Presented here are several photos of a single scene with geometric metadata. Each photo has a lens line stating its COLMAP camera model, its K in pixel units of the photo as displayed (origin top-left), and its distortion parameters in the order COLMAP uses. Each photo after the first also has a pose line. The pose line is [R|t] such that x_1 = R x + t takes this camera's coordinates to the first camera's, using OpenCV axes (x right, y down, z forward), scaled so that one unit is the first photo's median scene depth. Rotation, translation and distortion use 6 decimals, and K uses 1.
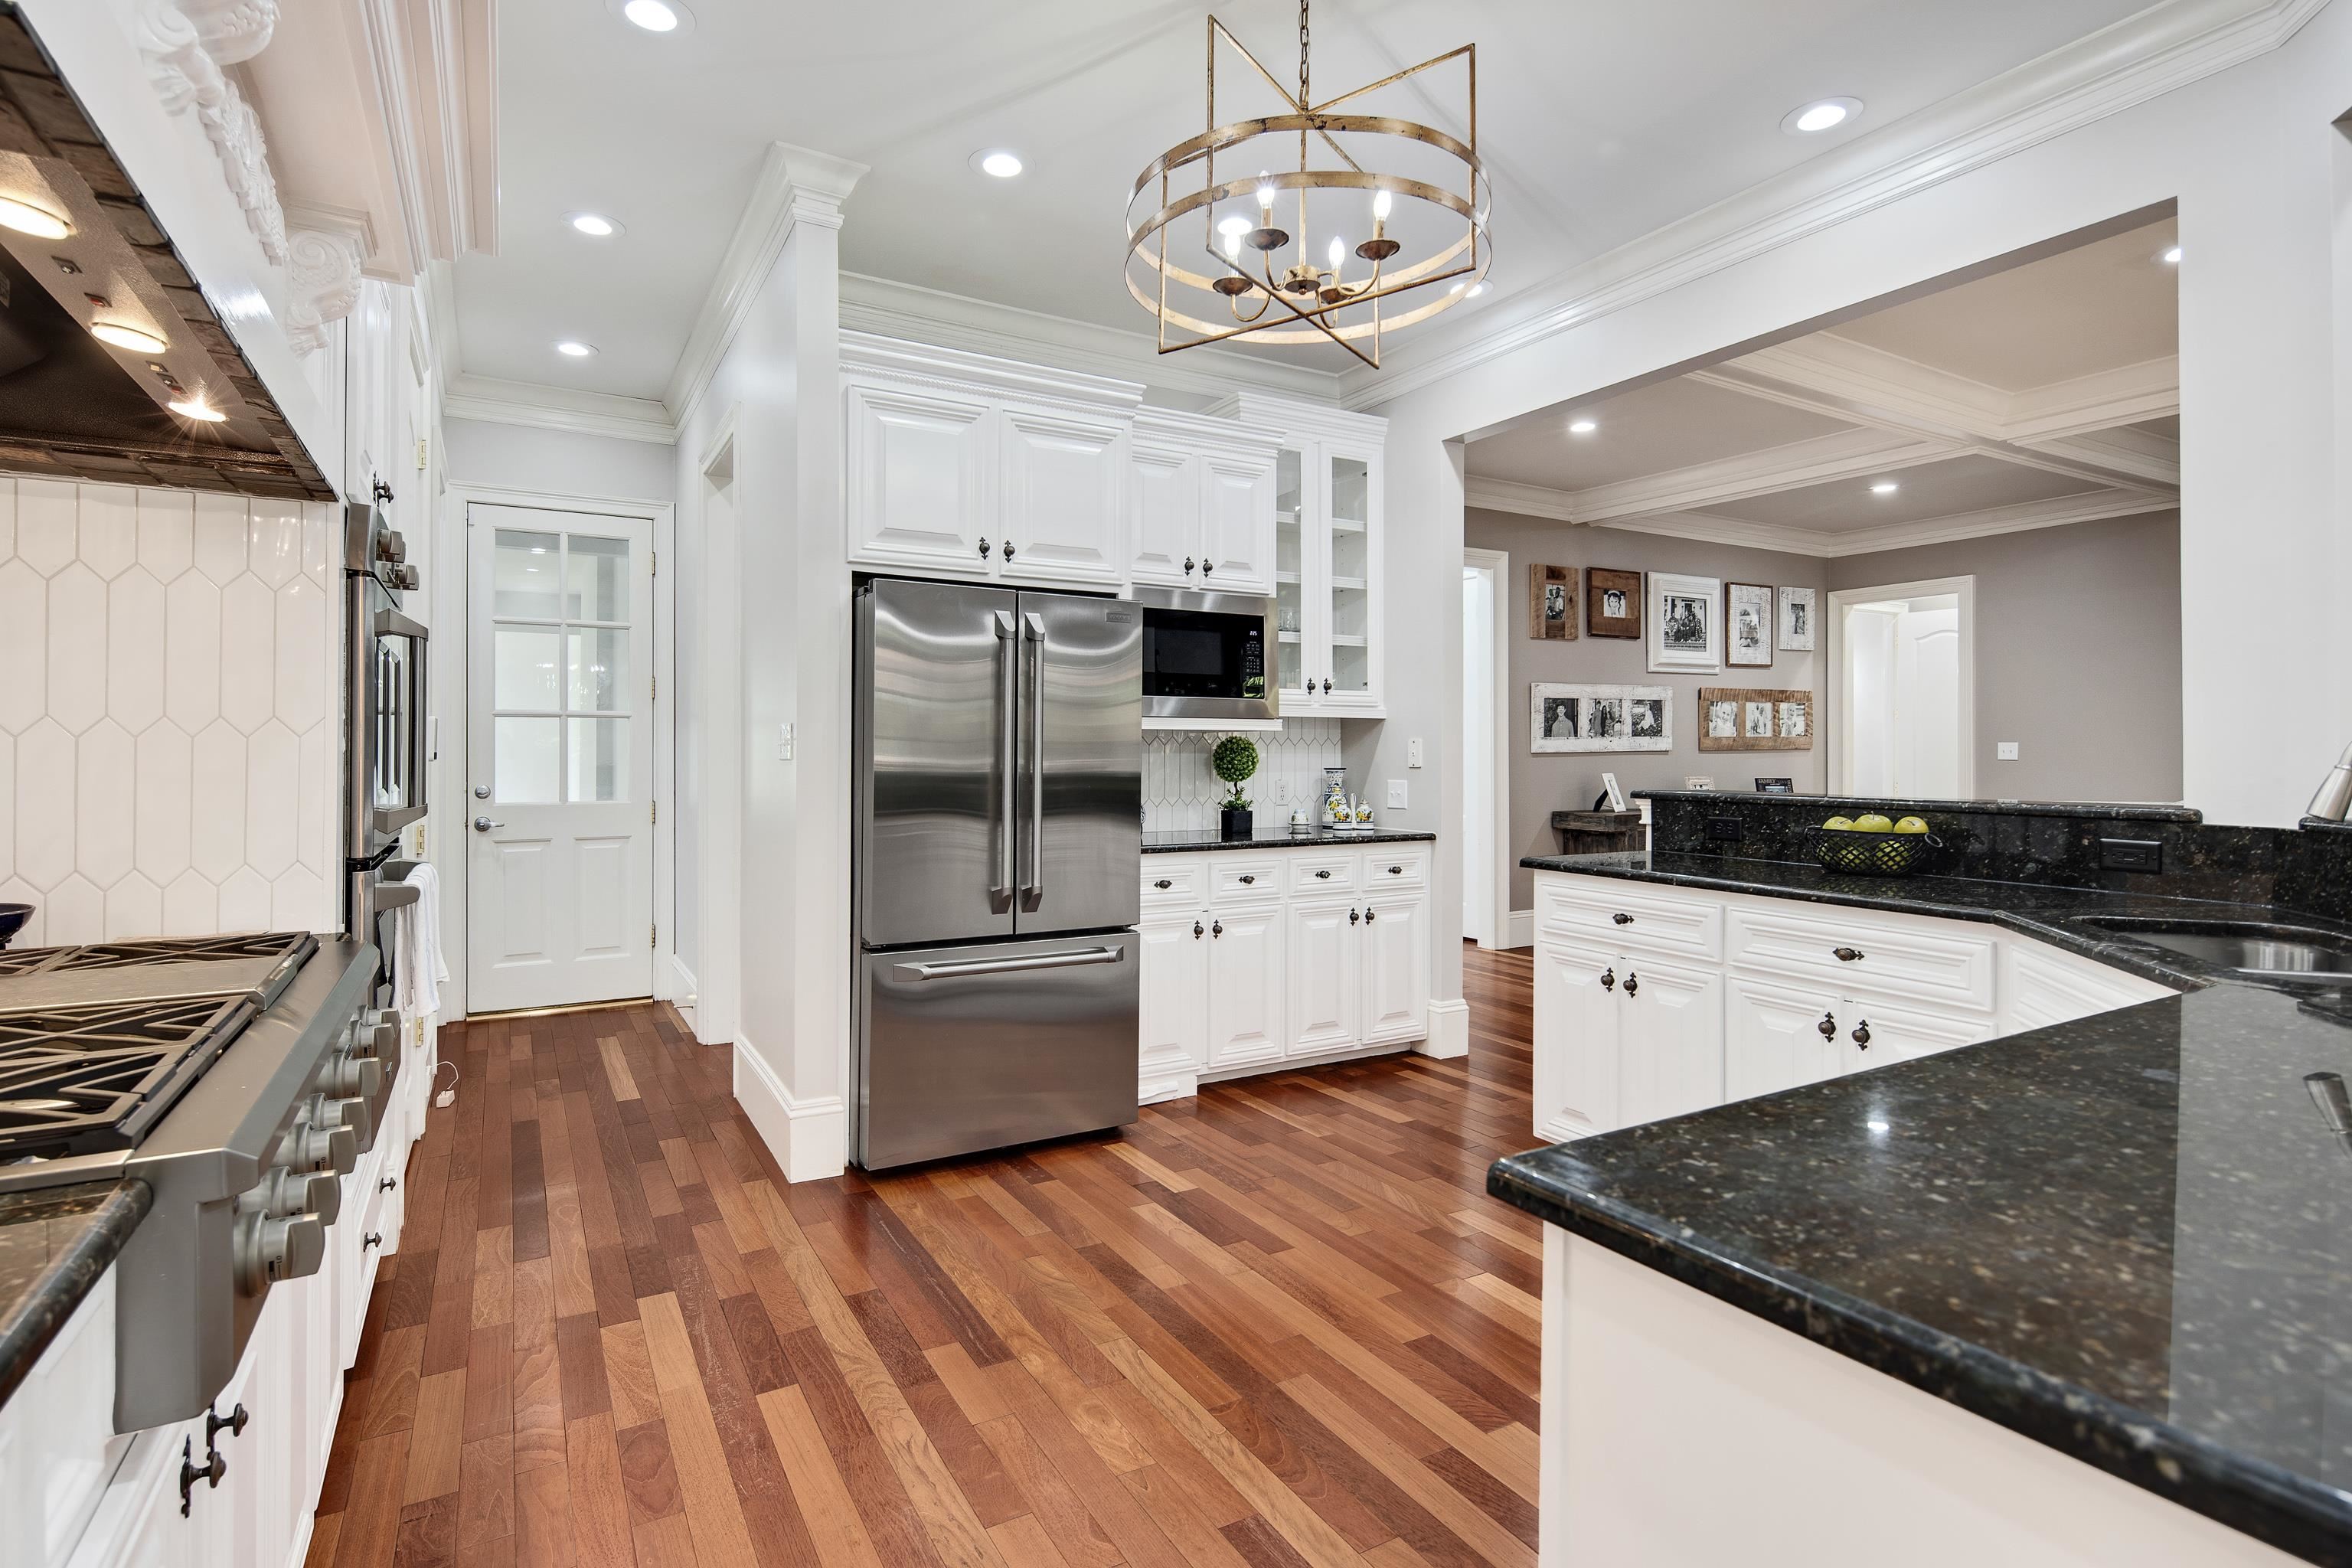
lens RADIAL K [[1145.9, 0, 1174.8], [0, 1145.9, 767.8], [0, 0, 1]] dist [-0.006133, -0.001225]
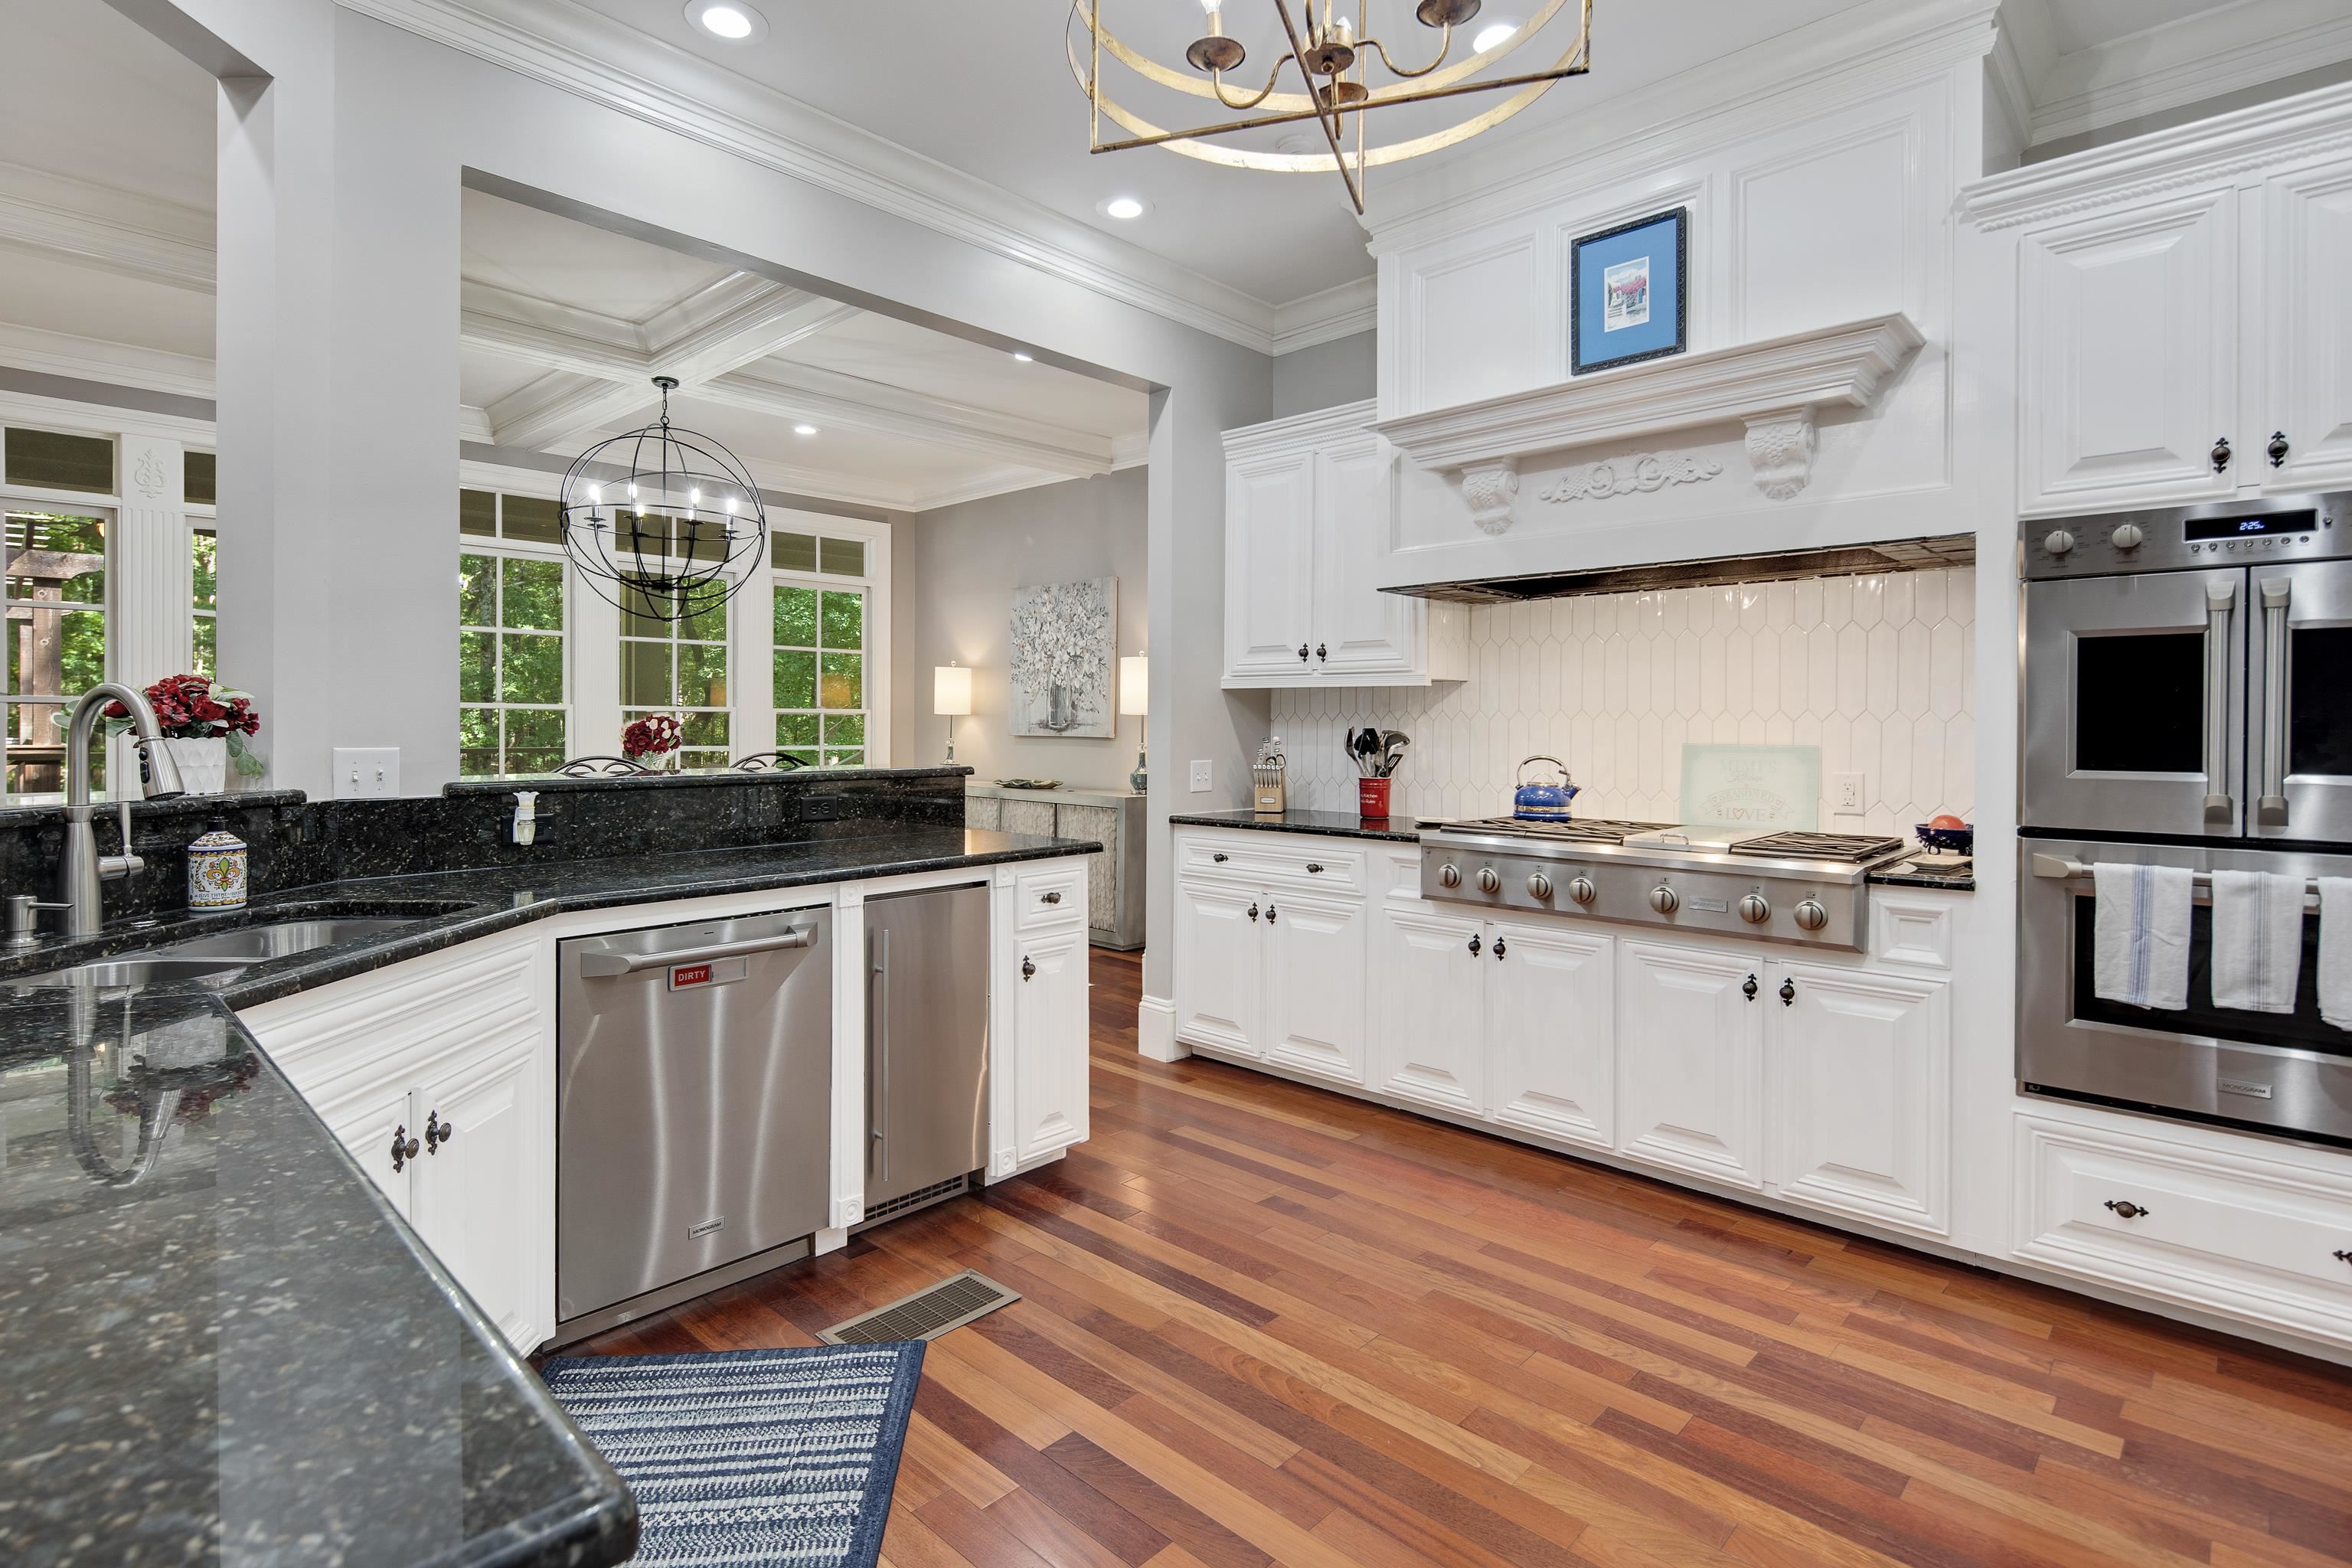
lens RADIAL K [[1145.9, 0, 1160.2], [0, 1145.9, 725.5], [0, 0, 1]] dist [-0.006133, -0.001225]
pose [[-0.960209, -0.008451, -0.279154, 0.234681], [-0.012342, 0.999850, 0.012184, -0.014712], [0.279009, 0.015145, -0.960169, 0.955191]]
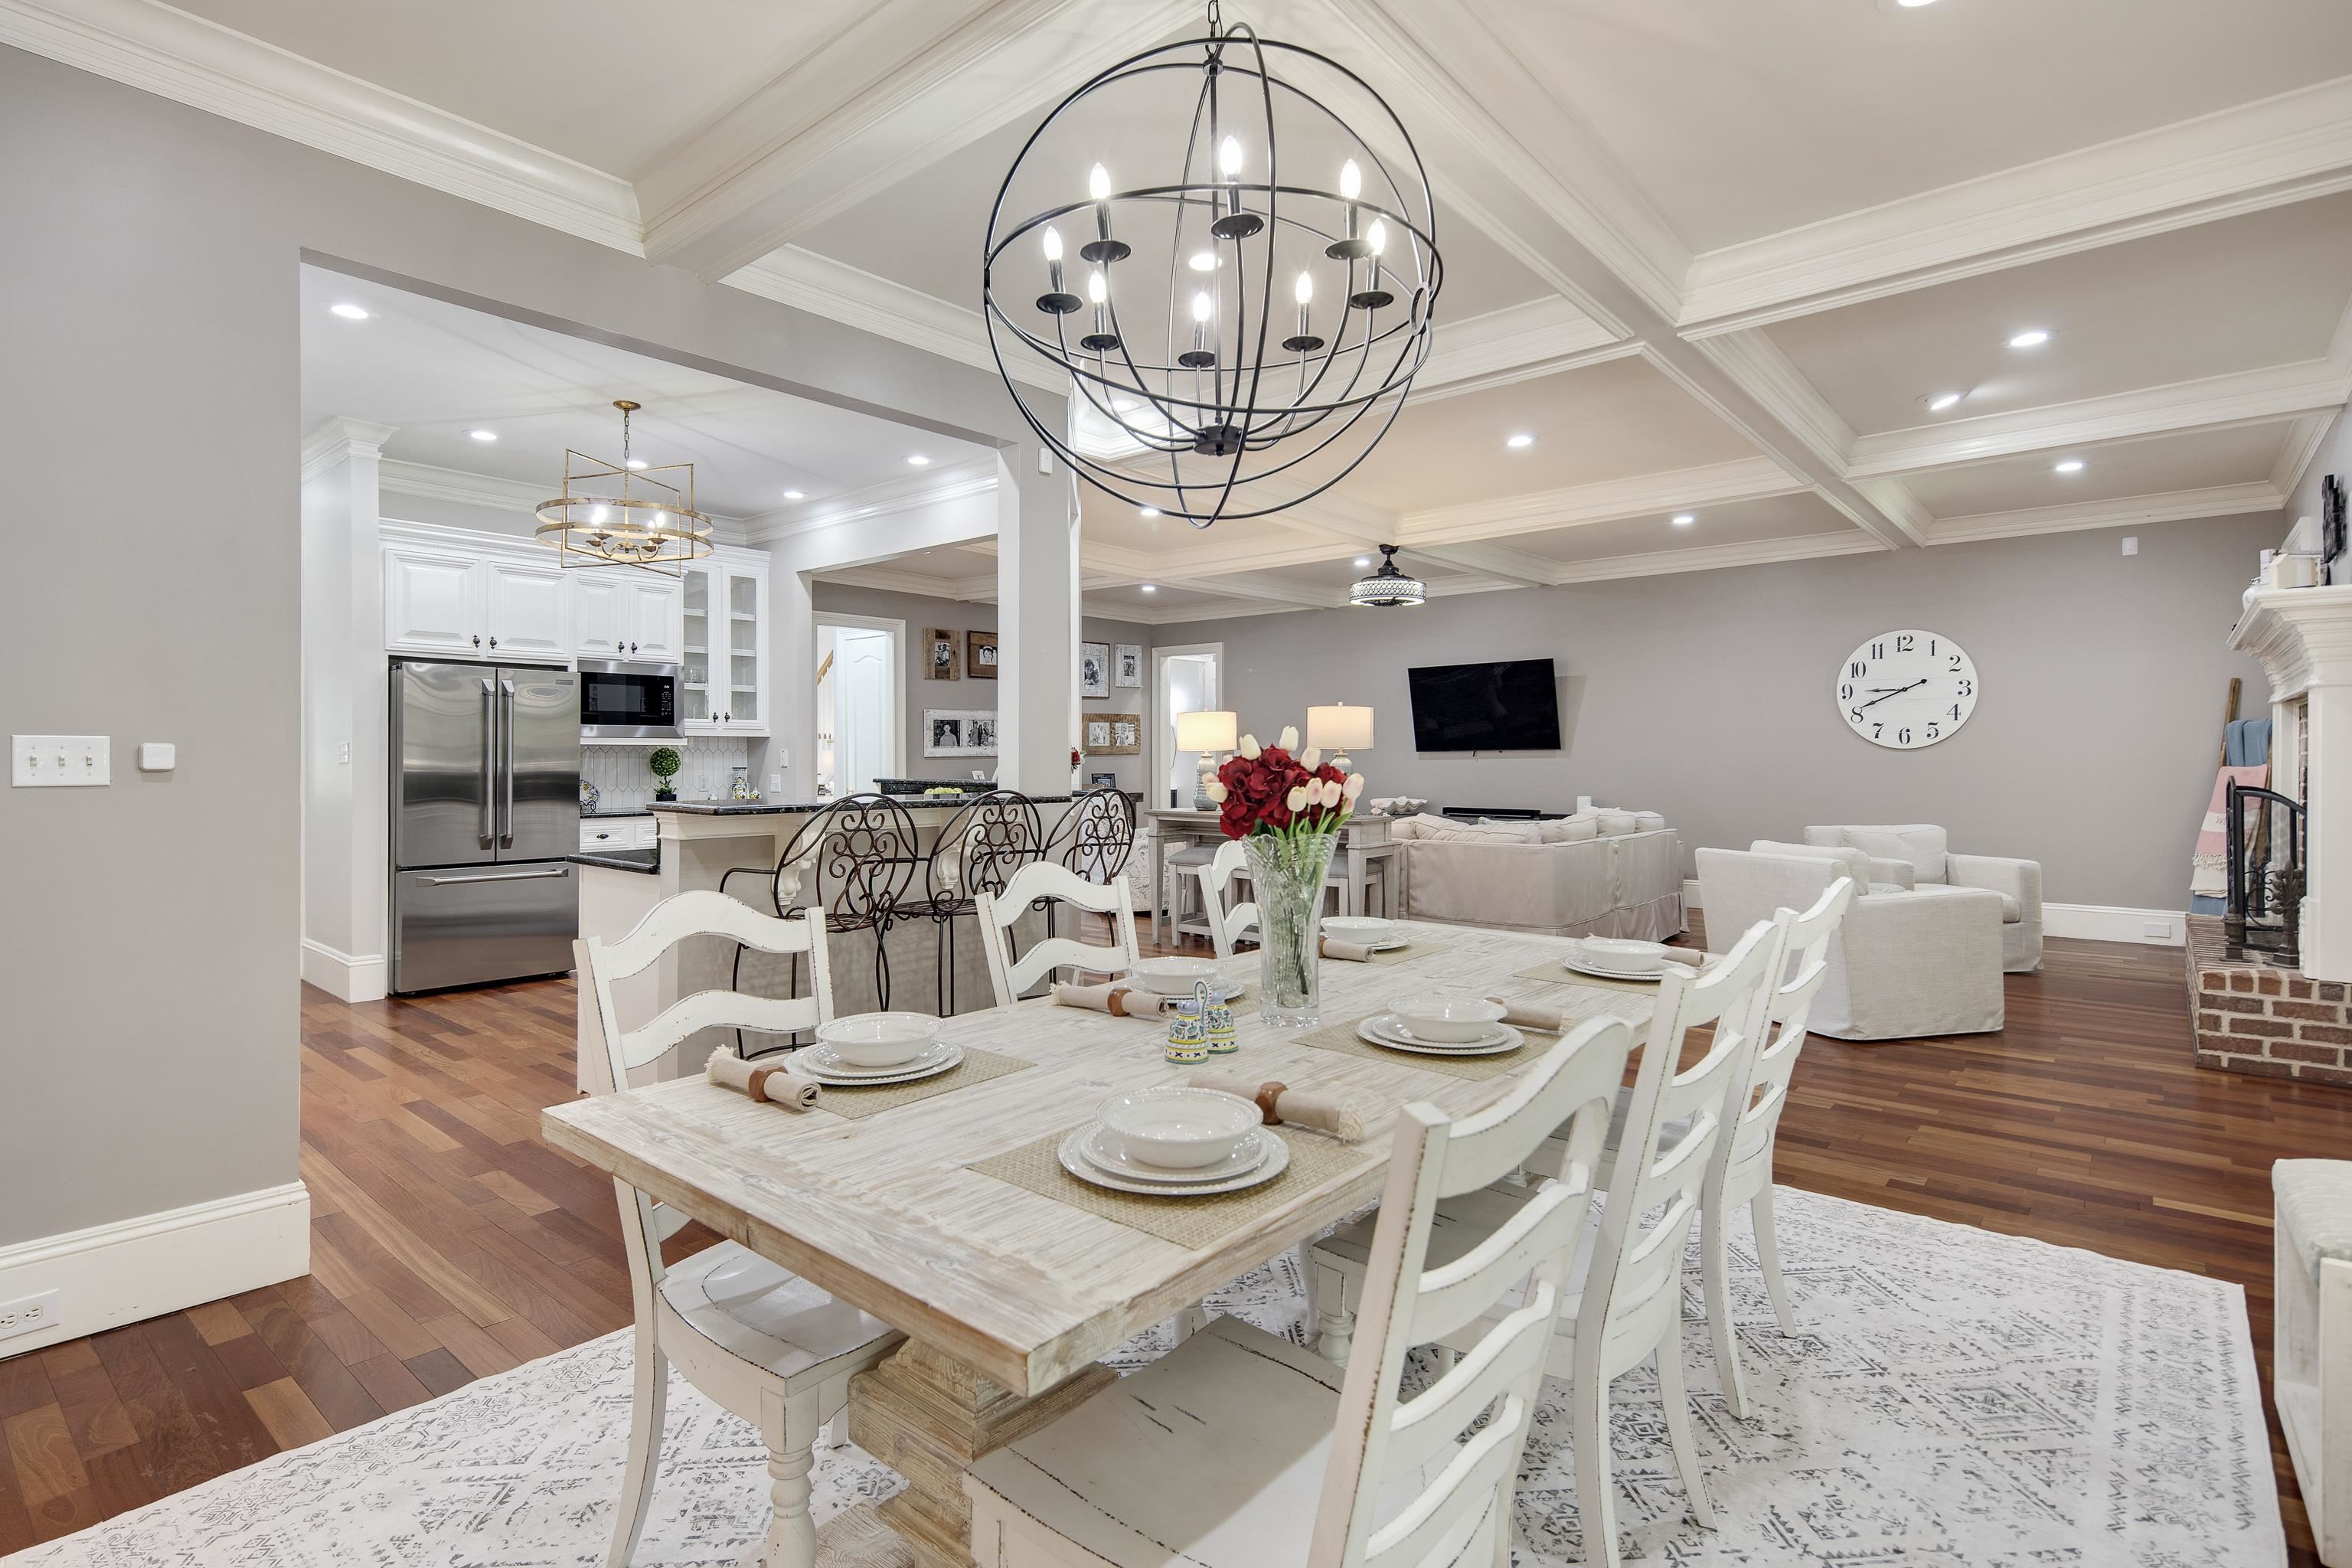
lens RADIAL K [[1145.9, 0, 1173.2], [0, 1145.9, 766.4], [0, 0, 1]] dist [-0.006133, -0.001225]
pose [[0.943622, -0.004560, 0.330993, 0.213865], [0.005422, 0.999984, -0.001684, 0.005234], [-0.330980, 0.003383, 0.943632, -0.822263]]
